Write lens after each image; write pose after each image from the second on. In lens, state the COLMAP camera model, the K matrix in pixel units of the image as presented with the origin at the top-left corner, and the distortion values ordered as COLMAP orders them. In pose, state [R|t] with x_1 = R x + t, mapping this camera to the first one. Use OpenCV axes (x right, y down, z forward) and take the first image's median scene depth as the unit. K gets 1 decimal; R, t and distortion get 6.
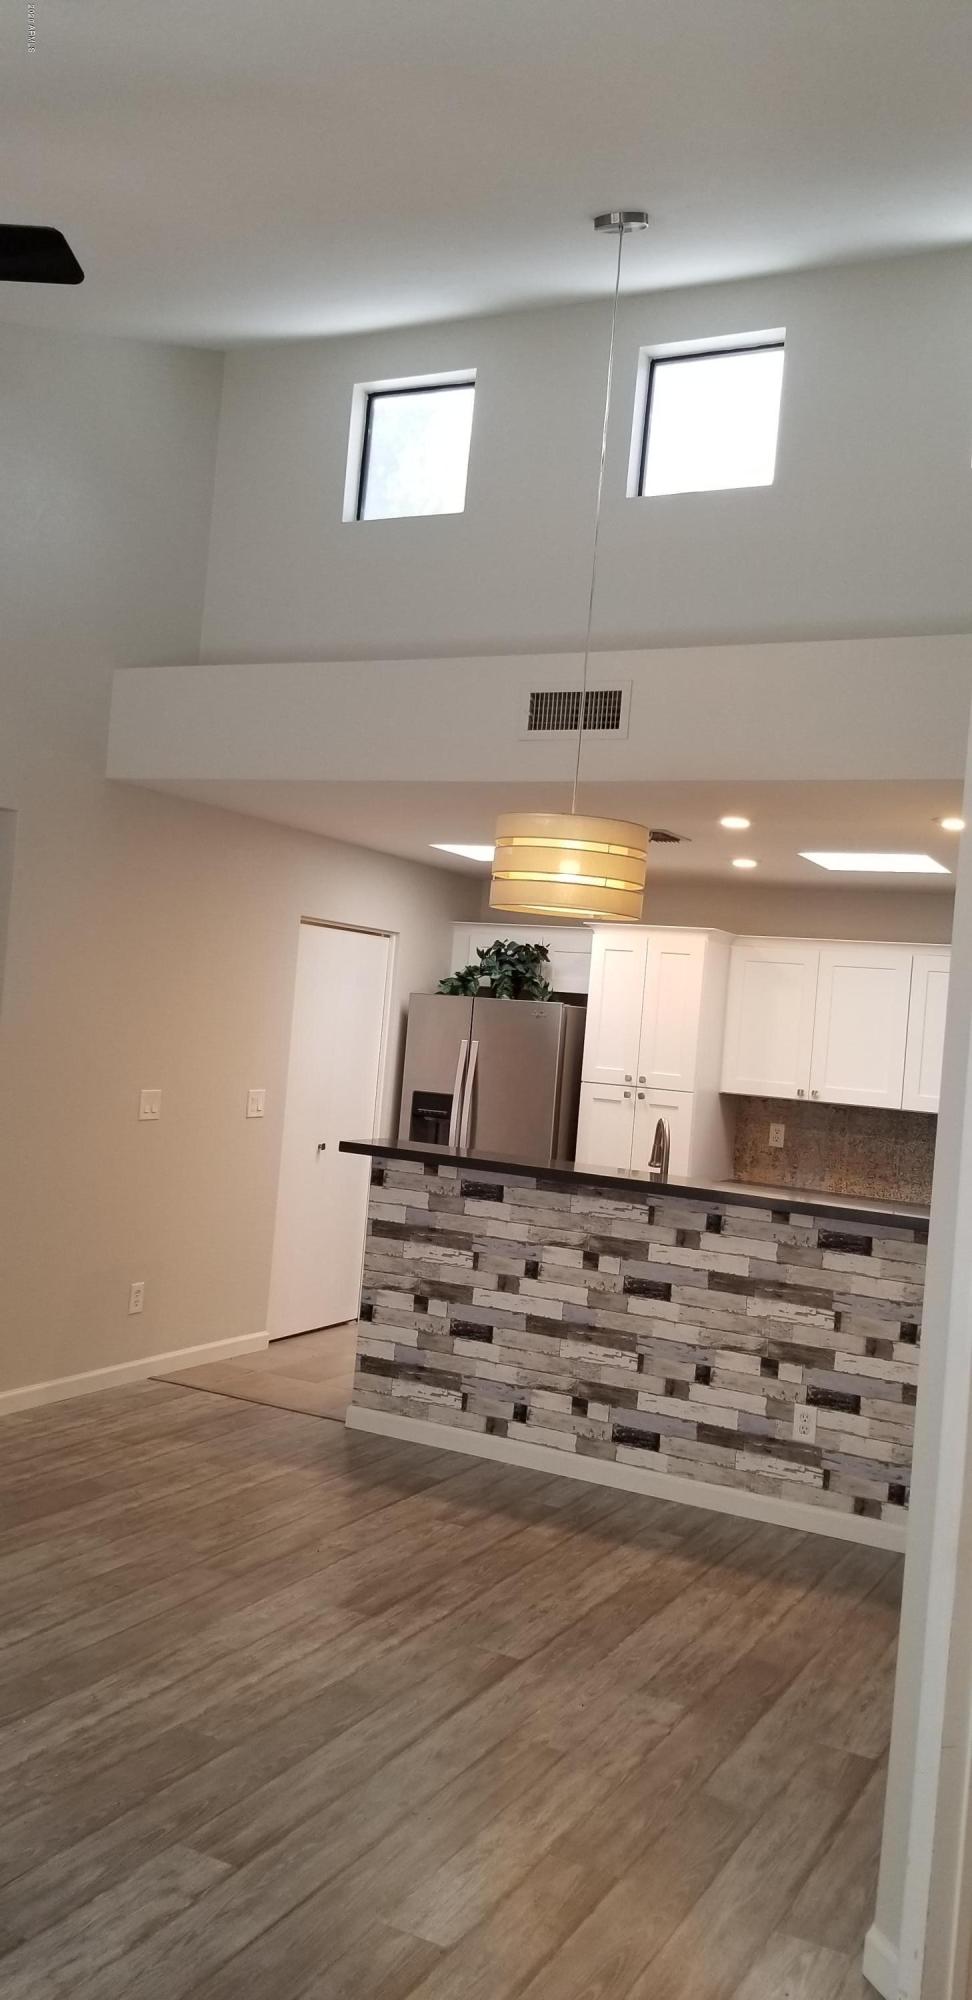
lens RADIAL K [[1530.3, 0, 528.7], [0, 1530.3, 1032.1], [0, 0, 1]] dist [0.083937, -0.135831]
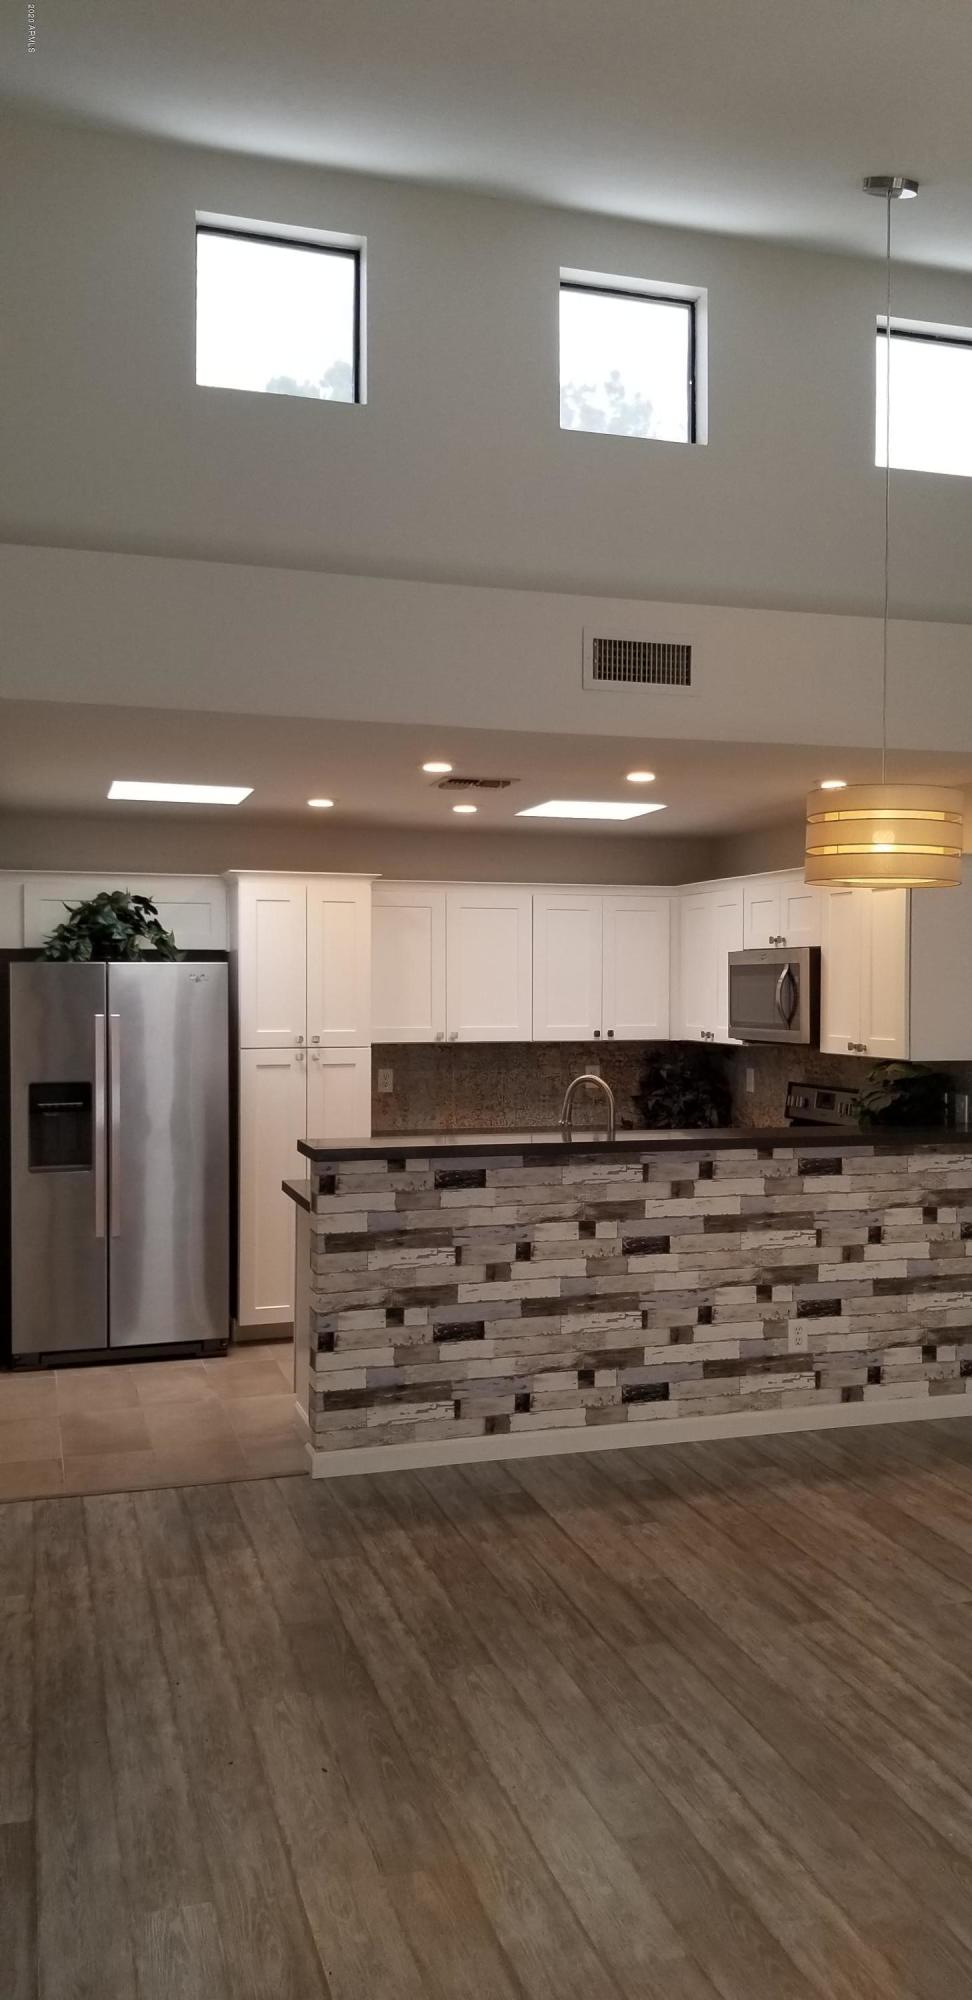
lens RADIAL K [[1530.3, 0, 528.7], [0, 1530.3, 1032.1], [0, 0, 1]] dist [0.083937, -0.135831]
pose [[0.717146, -0.102921, 0.689281, -0.654048], [0.060251, 0.994488, 0.085806, -0.062443], [-0.694313, -0.020006, 0.719395, 0.332784]]
